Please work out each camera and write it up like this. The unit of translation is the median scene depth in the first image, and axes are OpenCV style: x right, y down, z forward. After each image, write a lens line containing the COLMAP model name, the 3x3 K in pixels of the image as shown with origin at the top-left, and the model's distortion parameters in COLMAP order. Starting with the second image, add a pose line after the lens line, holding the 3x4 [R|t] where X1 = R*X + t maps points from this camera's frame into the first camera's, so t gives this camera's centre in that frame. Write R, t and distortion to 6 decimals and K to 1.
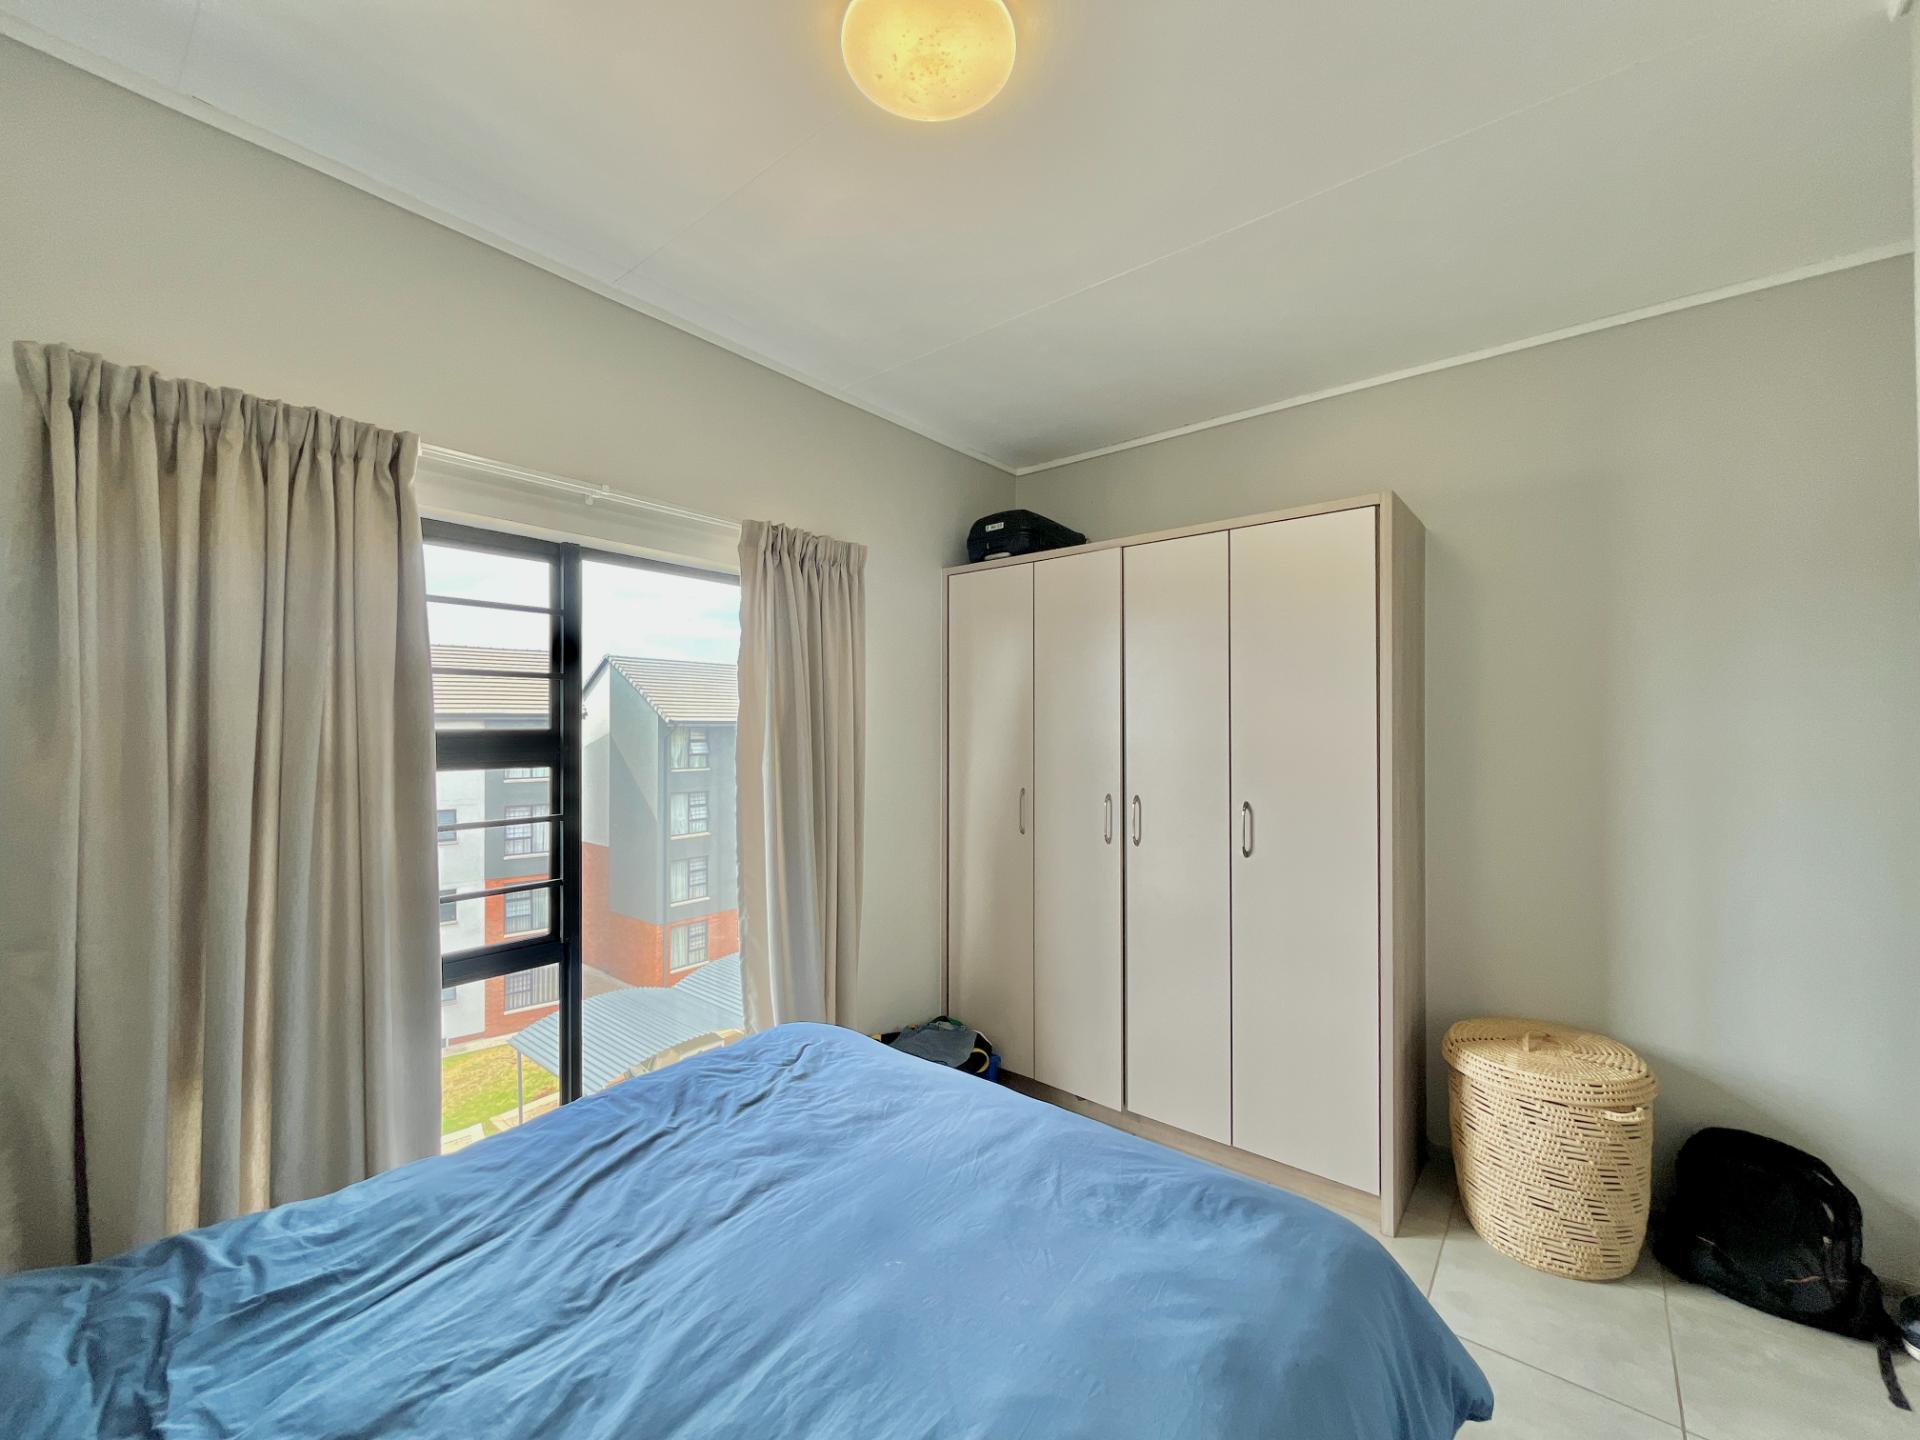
lens RADIAL K [[776.6, 0, 958.7], [0, 776.6, 714.9], [0, 0, 1]] dist [-0.005281, -0.000370]
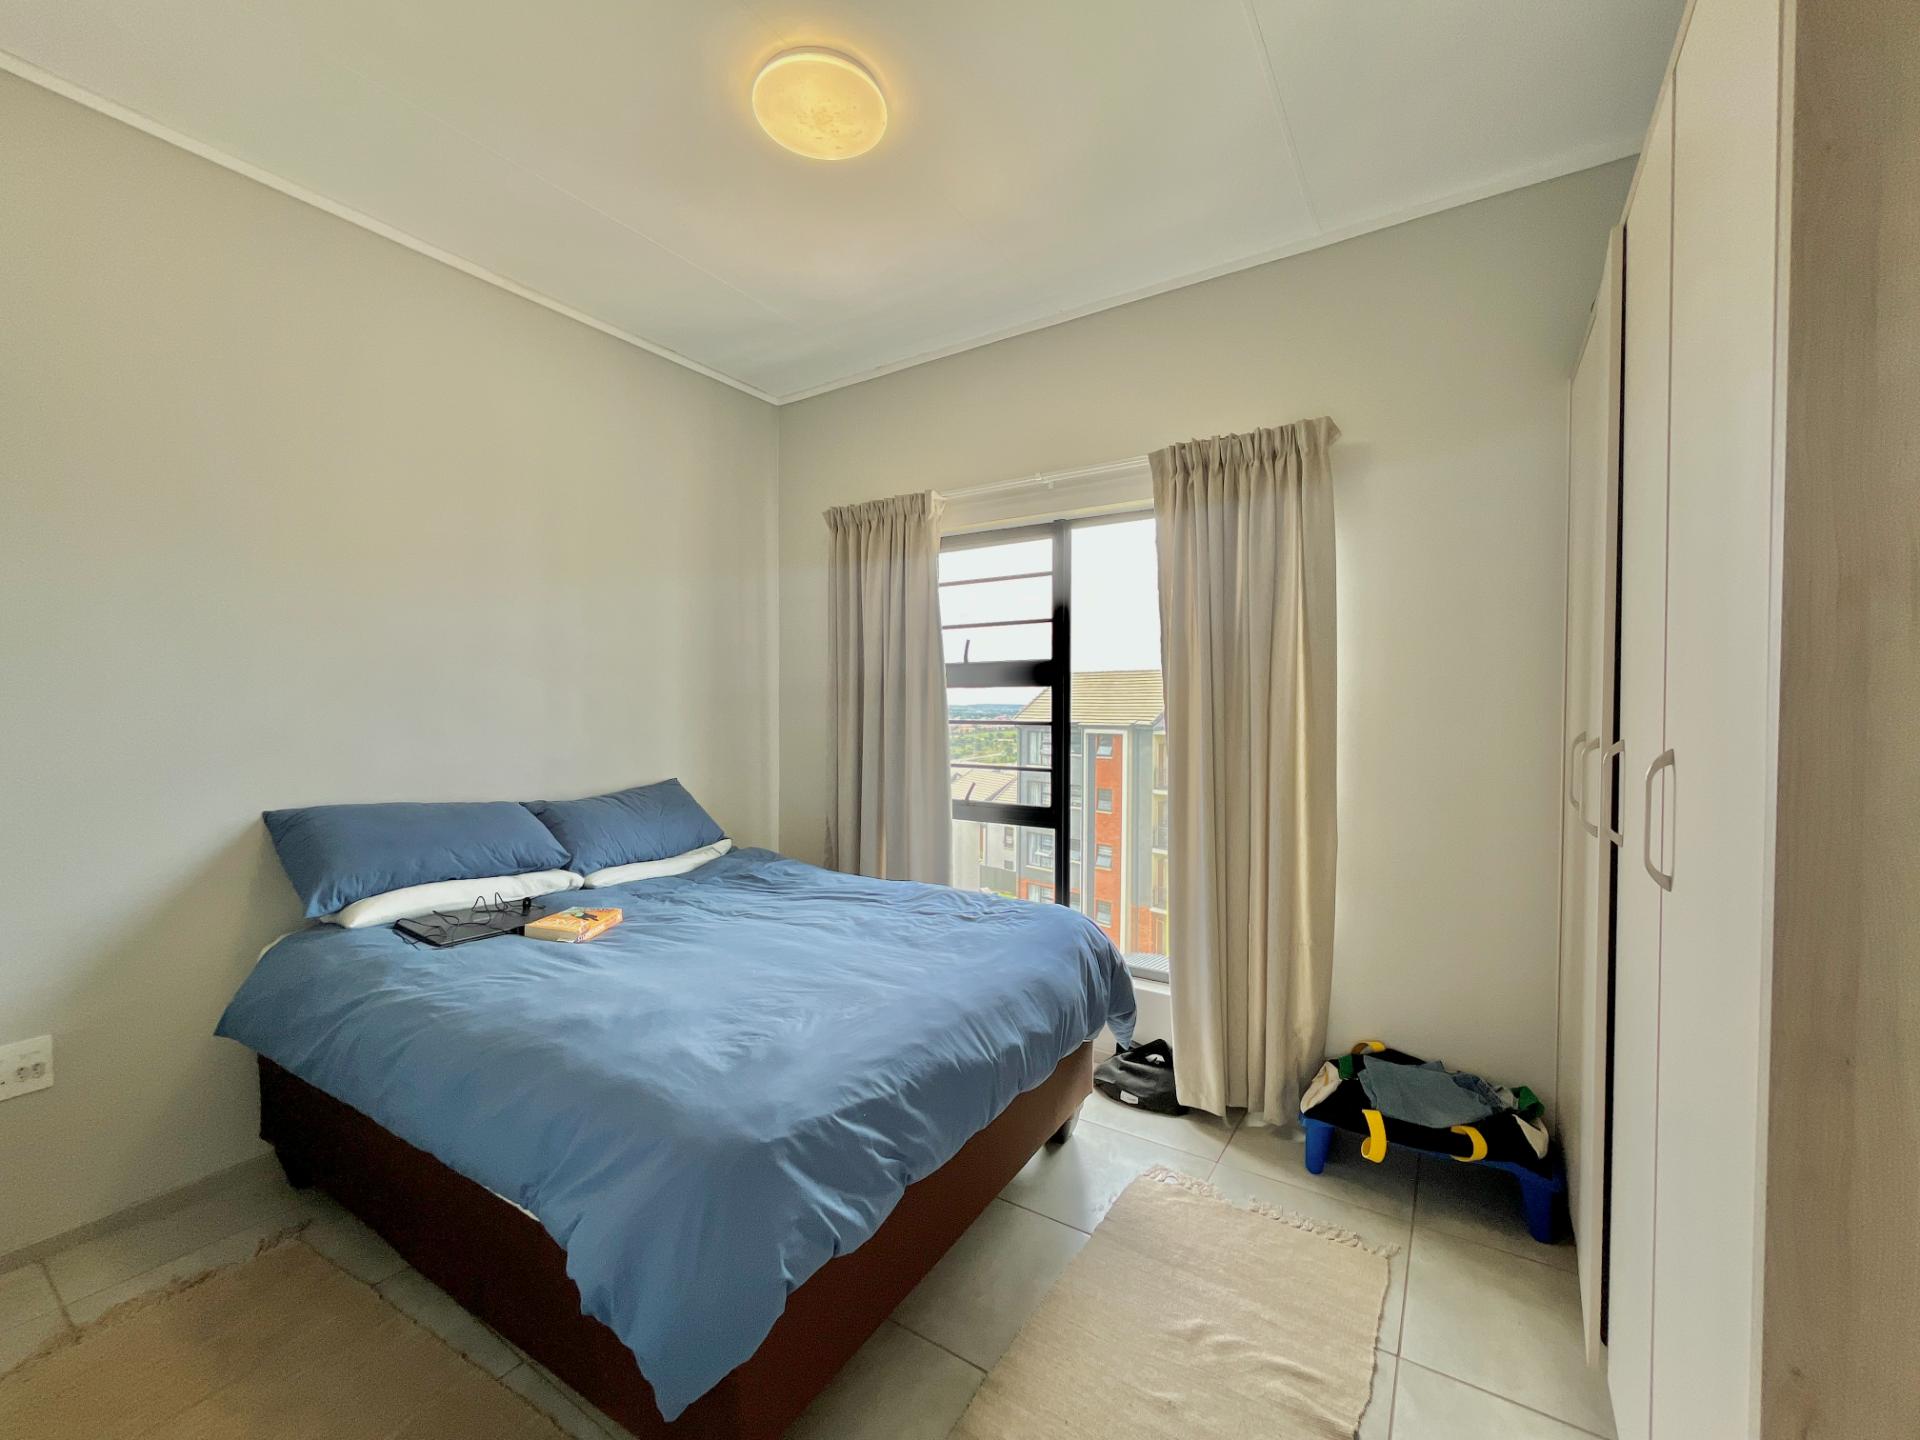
lens RADIAL K [[776.6, 0, 961.2], [0, 776.6, 725.9], [0, 0, 1]] dist [-0.005281, -0.000370]
pose [[0.111561, 0.029779, -0.993311, 1.073483], [0.015181, 0.999383, 0.031666, 0.116385], [0.993642, -0.018612, 0.111040, 0.883403]]
